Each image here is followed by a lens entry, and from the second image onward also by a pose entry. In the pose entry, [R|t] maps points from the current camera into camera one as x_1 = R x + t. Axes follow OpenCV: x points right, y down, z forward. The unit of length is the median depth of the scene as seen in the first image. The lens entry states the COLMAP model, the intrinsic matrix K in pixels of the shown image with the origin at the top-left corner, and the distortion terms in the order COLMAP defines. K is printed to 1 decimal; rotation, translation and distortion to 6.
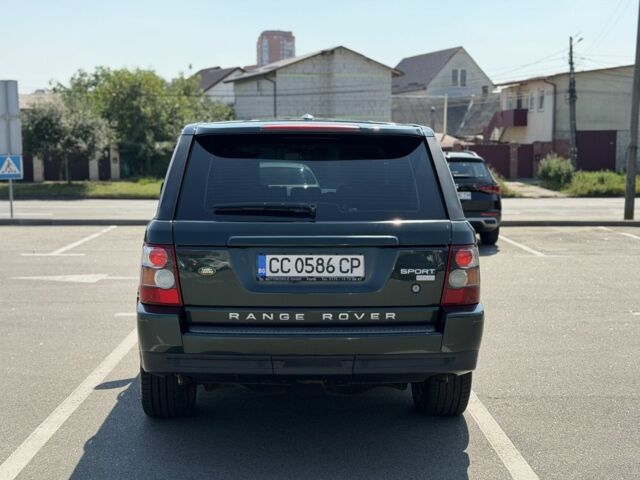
lens RADIAL K [[905.3, 0, 321.6], [0, 905.3, 237.4], [0, 0, 1]] dist [0.114485, 0.000000]
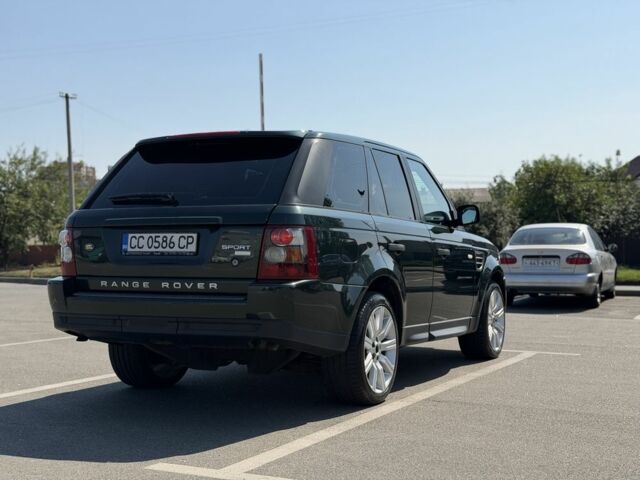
lens RADIAL K [[905.3, 0, 321.6], [0, 905.3, 235.8], [0, 0, 1]] dist [0.114485, 0.000000]
pose [[0.876923, -0.013305, -0.480446, 0.745862], [-0.038456, 0.994470, -0.097729, 0.130278], [0.479090, 0.104177, 0.871562, 0.063625]]
